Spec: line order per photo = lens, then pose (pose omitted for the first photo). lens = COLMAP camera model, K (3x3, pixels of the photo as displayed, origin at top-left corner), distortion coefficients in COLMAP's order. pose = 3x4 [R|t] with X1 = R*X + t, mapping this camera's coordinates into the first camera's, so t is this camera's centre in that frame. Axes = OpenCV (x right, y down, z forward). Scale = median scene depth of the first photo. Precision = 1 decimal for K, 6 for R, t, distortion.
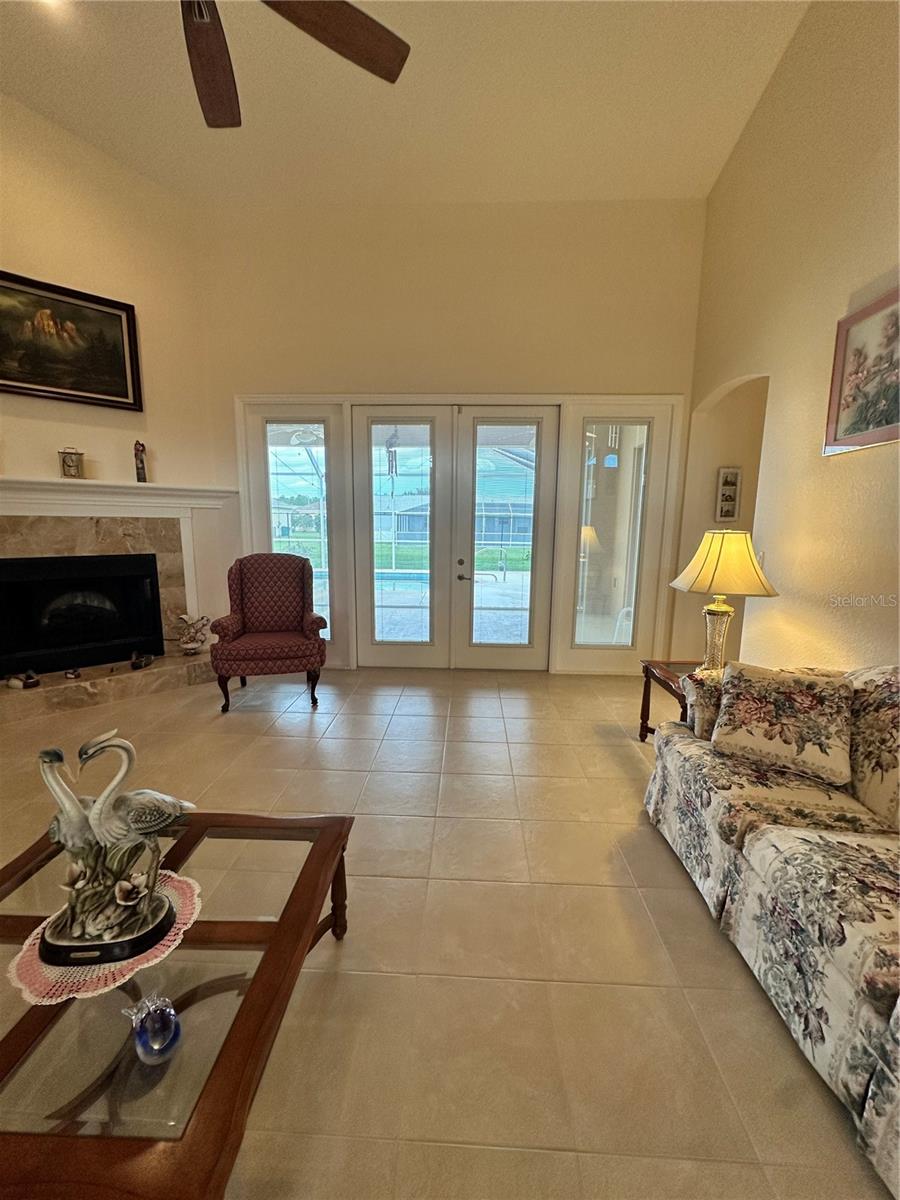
lens RADIAL K [[479.3, 0, 448.8], [0, 479.3, 597.7], [0, 0, 1]] dist [-0.003580, 0.001012]
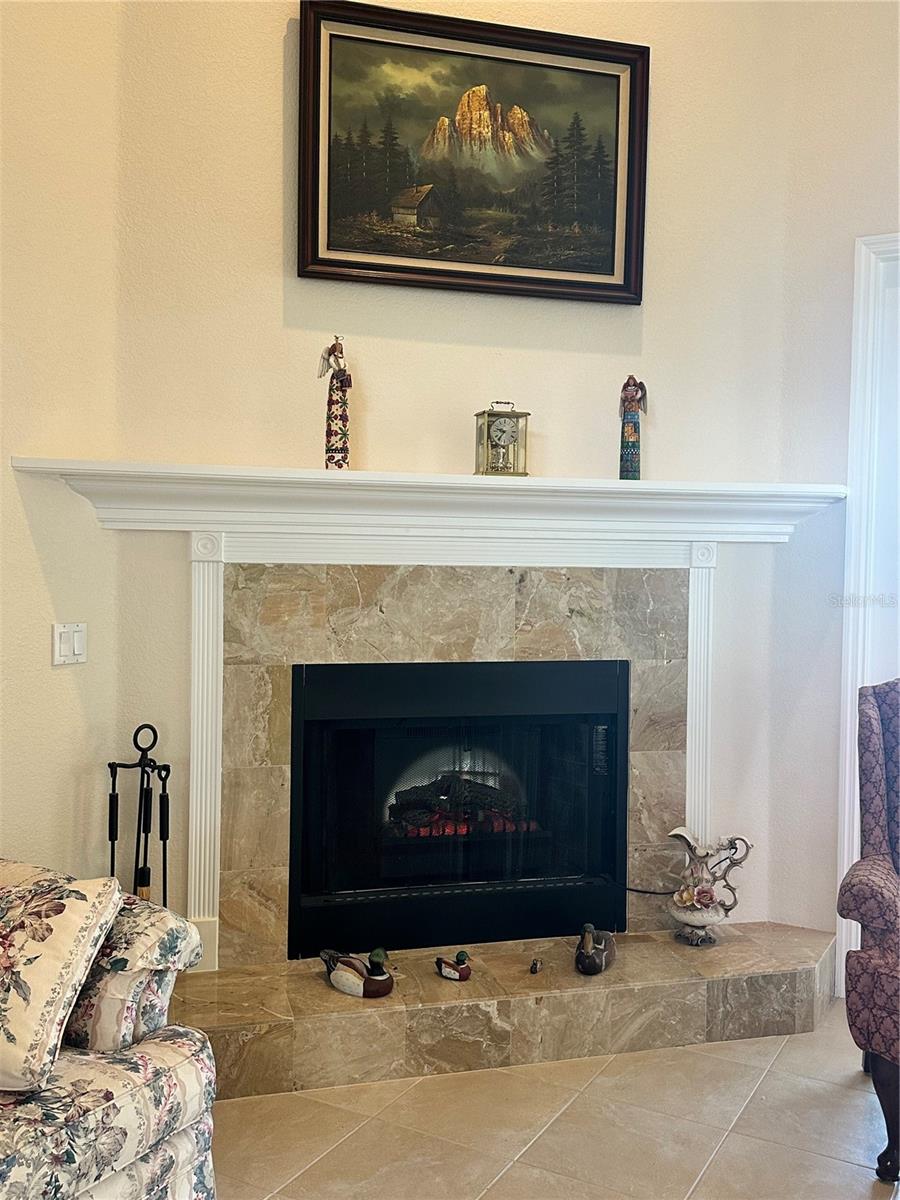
lens RADIAL K [[1109.0, 0, 453.1], [0, 1109.0, 592.8], [0, 0, 1]] dist [0.051708, 0.000000]
pose [[0.892657, 0.018222, -0.450368, -0.361188], [-0.075584, 0.991085, -0.109713, -0.040056], [0.444354, 0.131977, 0.886077, 0.148140]]
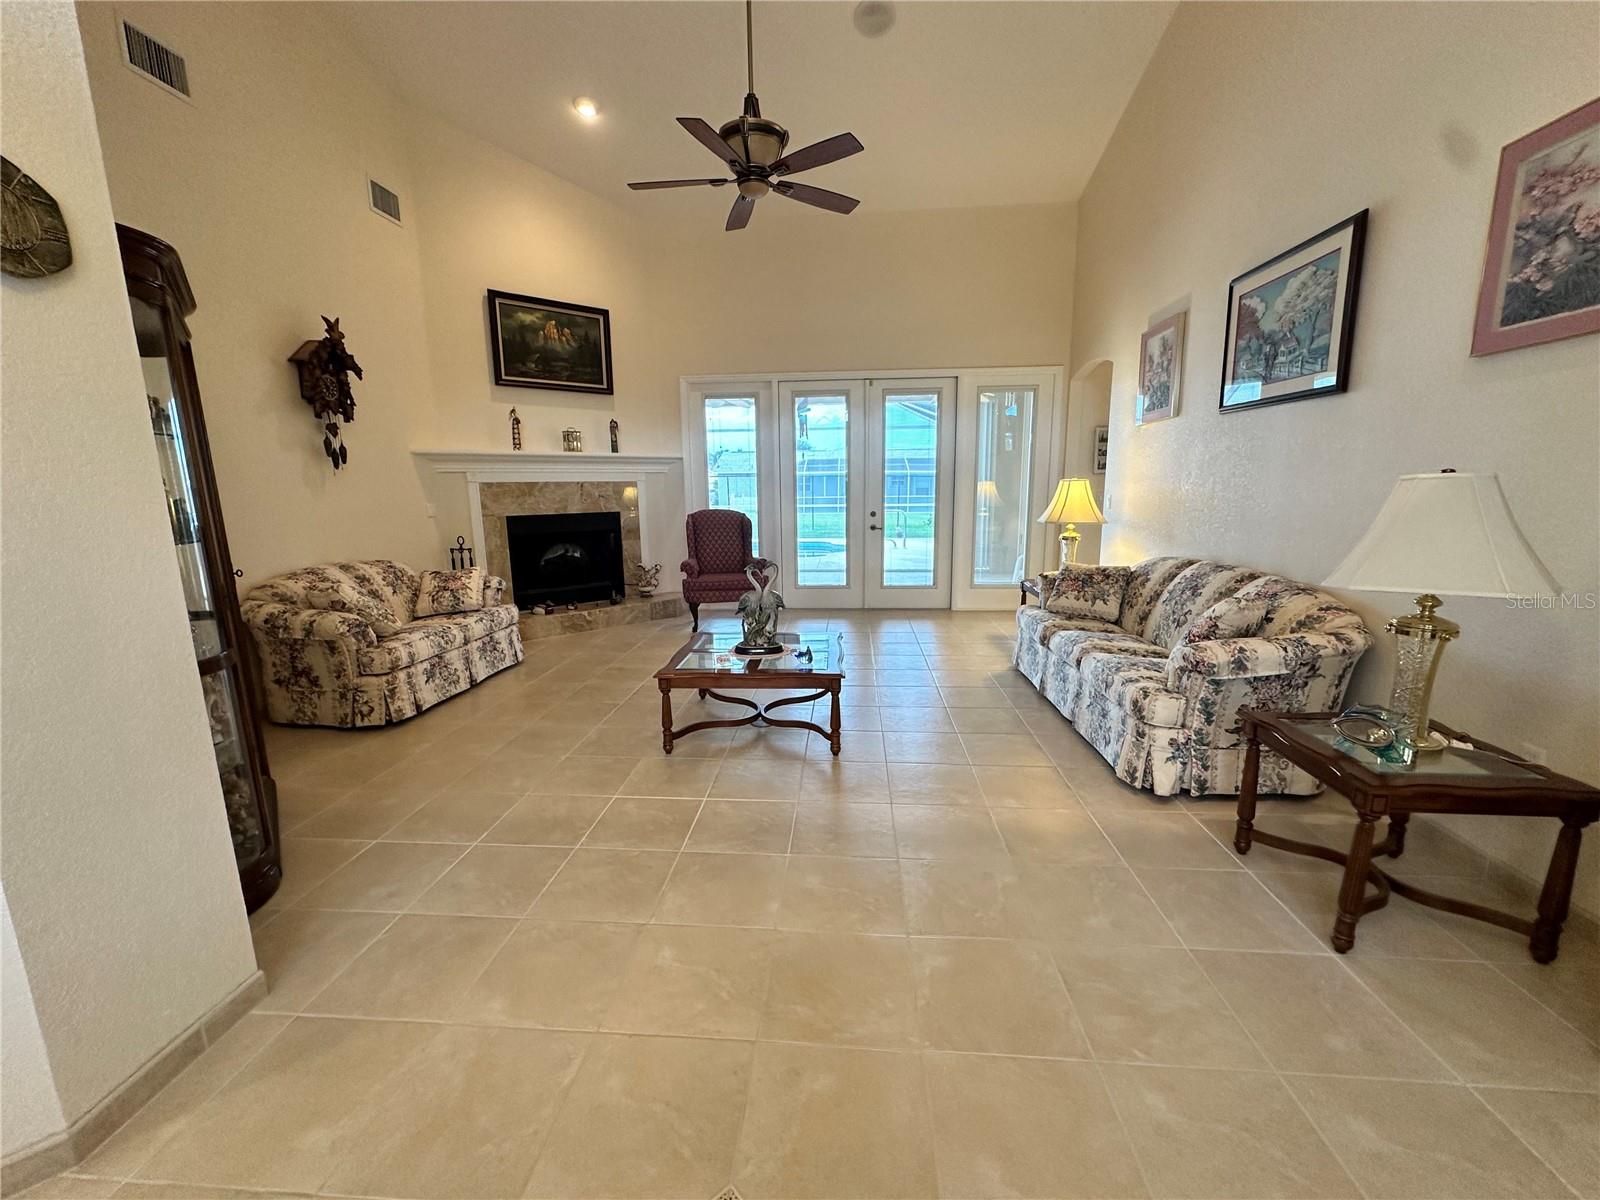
lens RADIAL K [[639.1, 0, 800.8], [0, 639.1, 600.3], [0, 0, 1]] dist [-0.003580, 0.001012]
pose [[0.999130, -0.017522, -0.037844, -0.108425], [0.018340, 0.999603, 0.021380, 0.111403], [0.037455, -0.022055, 0.999055, -0.629791]]
